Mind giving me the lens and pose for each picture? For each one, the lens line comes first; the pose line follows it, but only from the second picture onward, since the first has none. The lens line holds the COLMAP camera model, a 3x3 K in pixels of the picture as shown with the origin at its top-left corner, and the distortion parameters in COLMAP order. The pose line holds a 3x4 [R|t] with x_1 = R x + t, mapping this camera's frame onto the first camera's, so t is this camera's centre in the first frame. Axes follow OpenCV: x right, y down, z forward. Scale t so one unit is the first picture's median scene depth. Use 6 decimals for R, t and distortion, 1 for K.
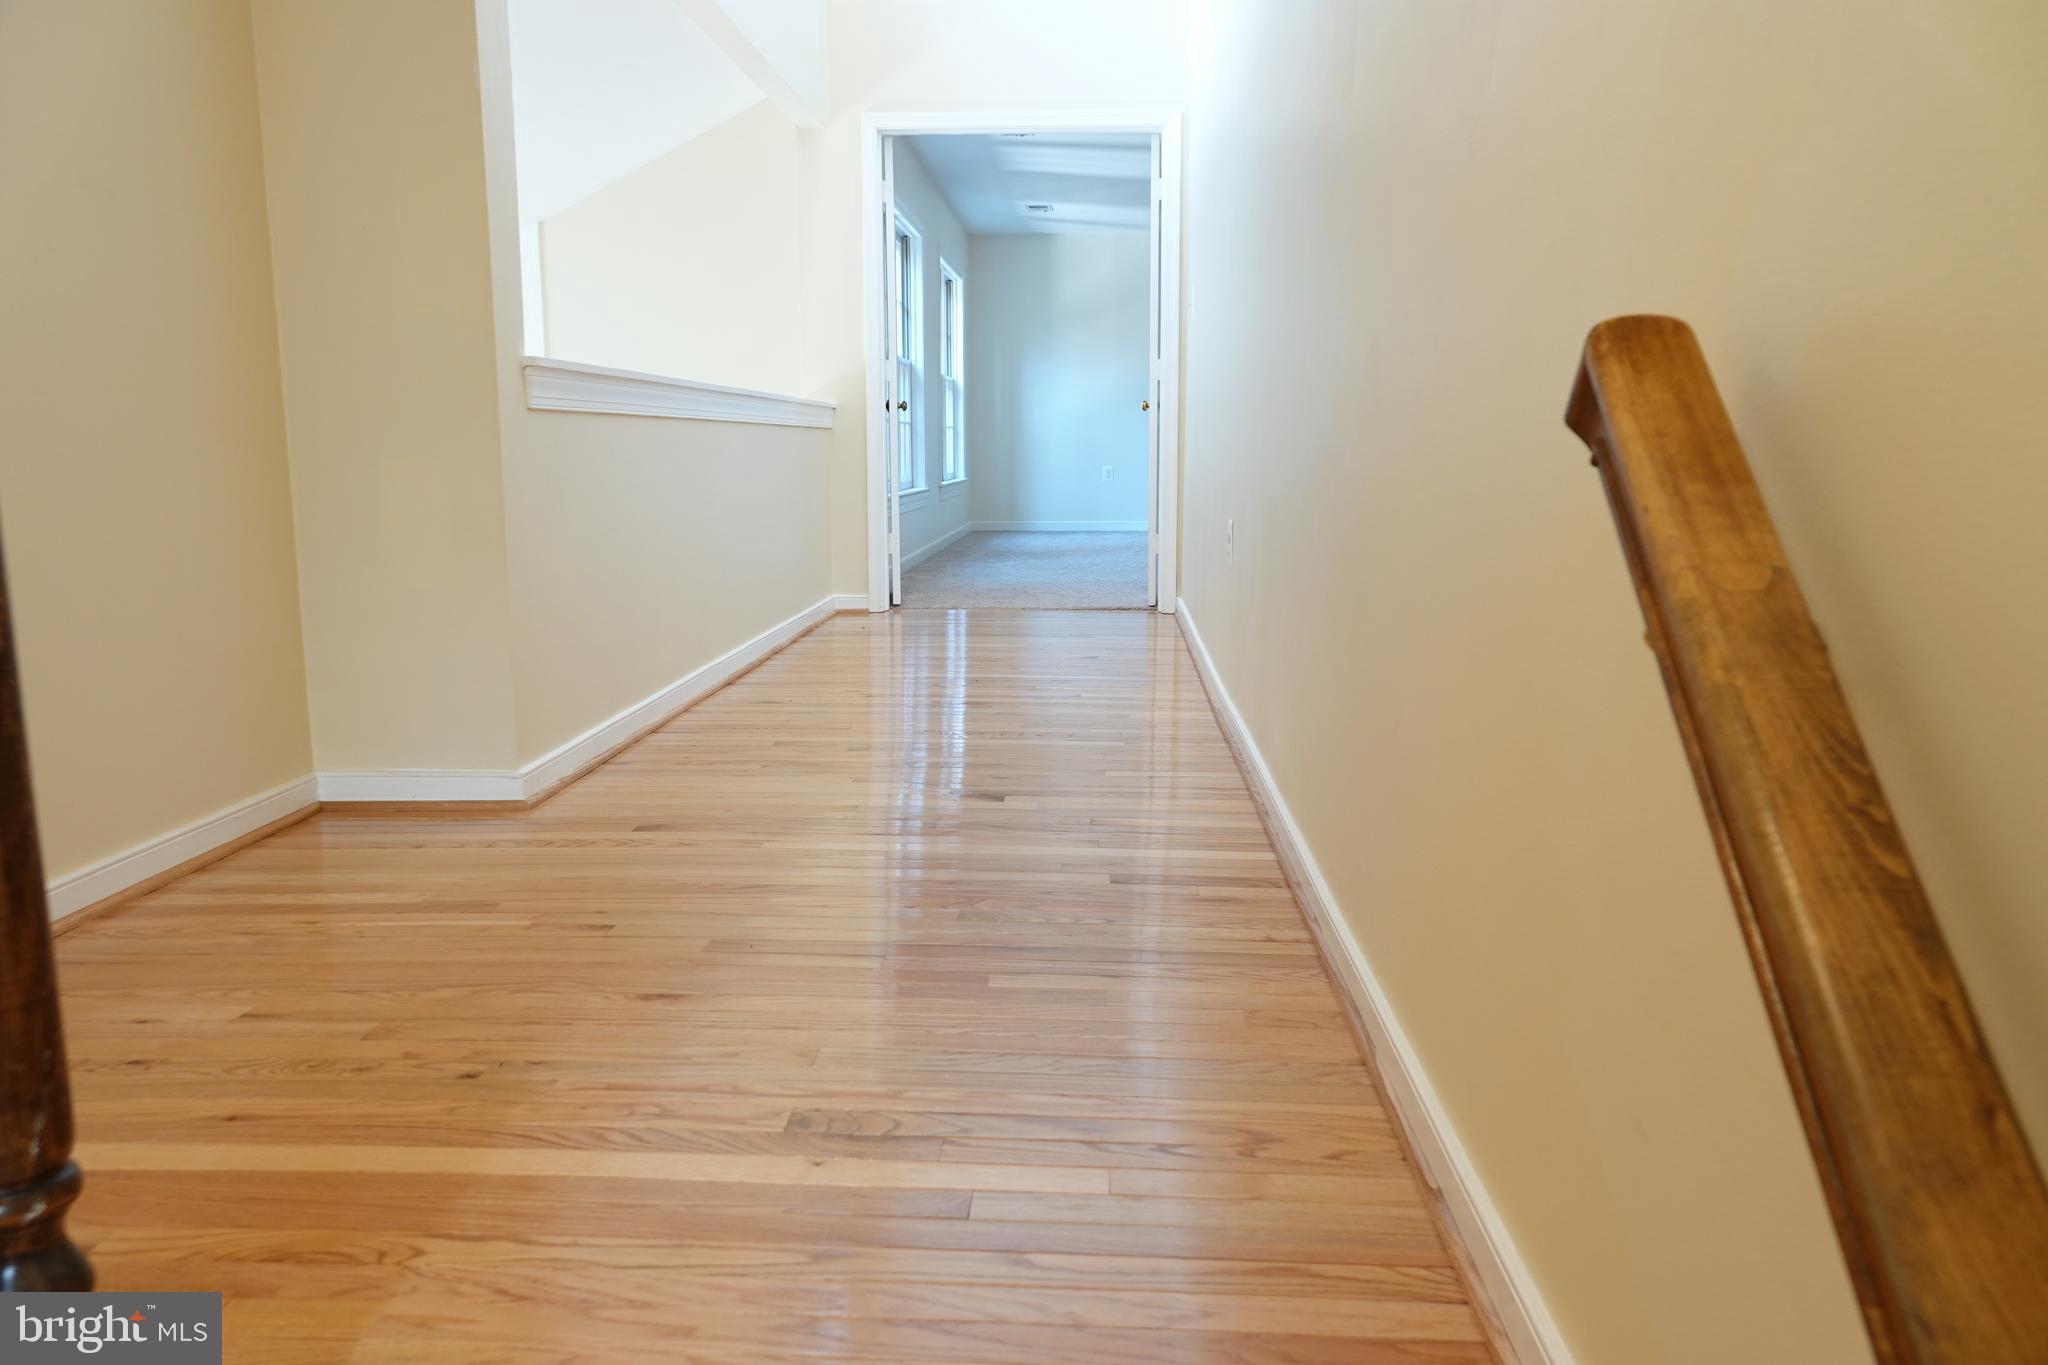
lens RADIAL K [[1520.9, 0, 1024.0], [0, 1520.9, 682.5], [0, 0, 1]] dist [-0.000218, 0.000617]
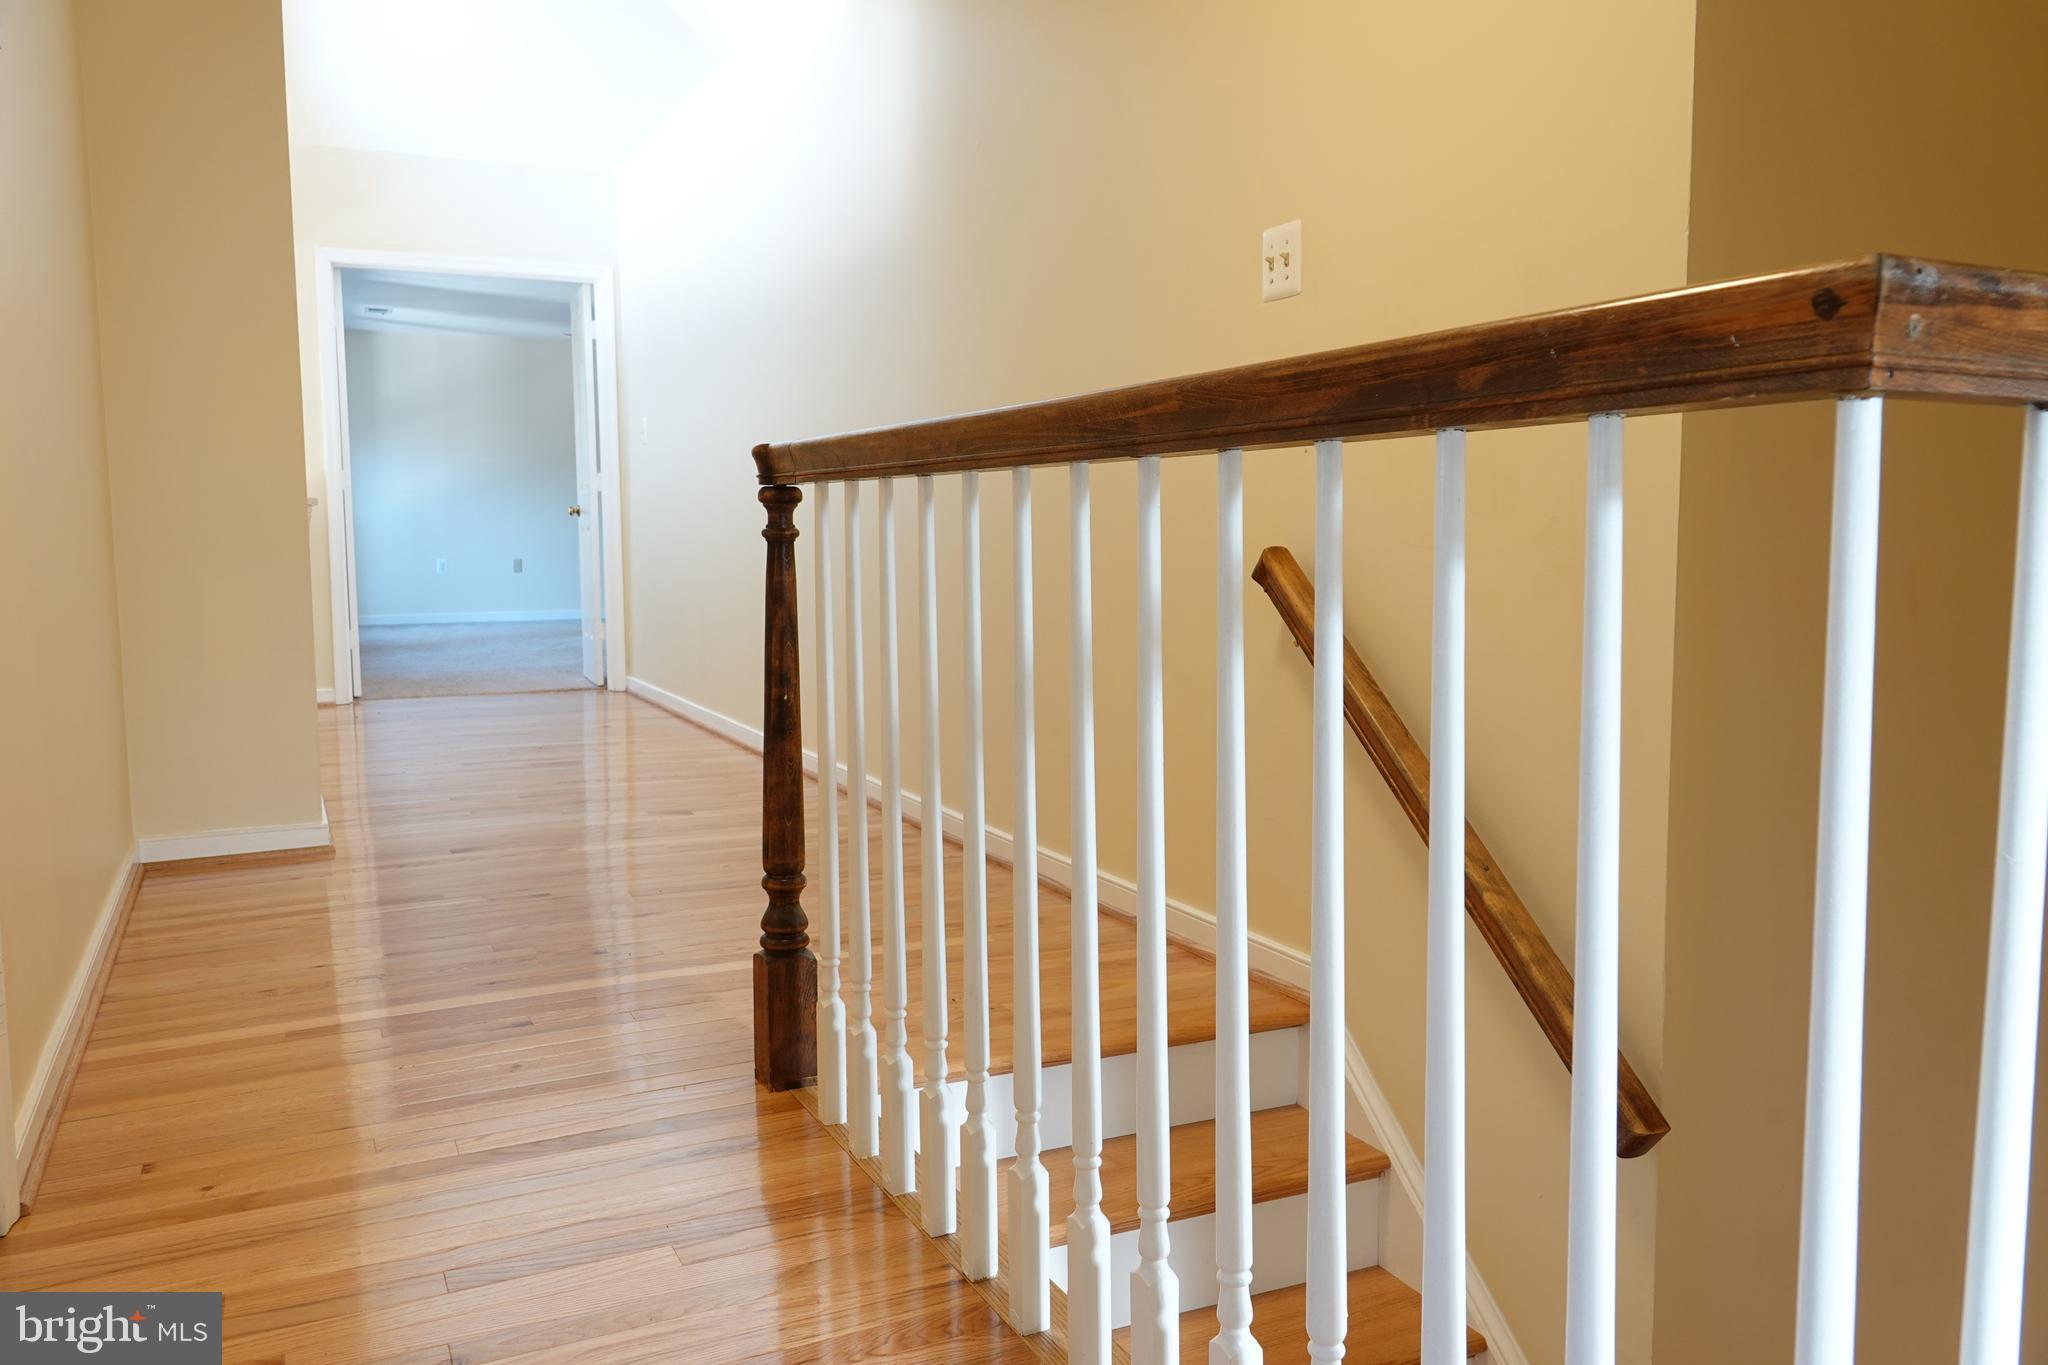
lens RADIAL K [[1588.3, 0, 1024.0], [0, 1588.3, 682.5], [0, 0, 1]] dist [0.004794, 0.001507]
pose [[0.880180, -0.047672, 0.472240, -0.203113], [0.074553, 0.996479, -0.038362, 0.016990], [-0.468749, 0.068972, 0.880635, -0.207490]]
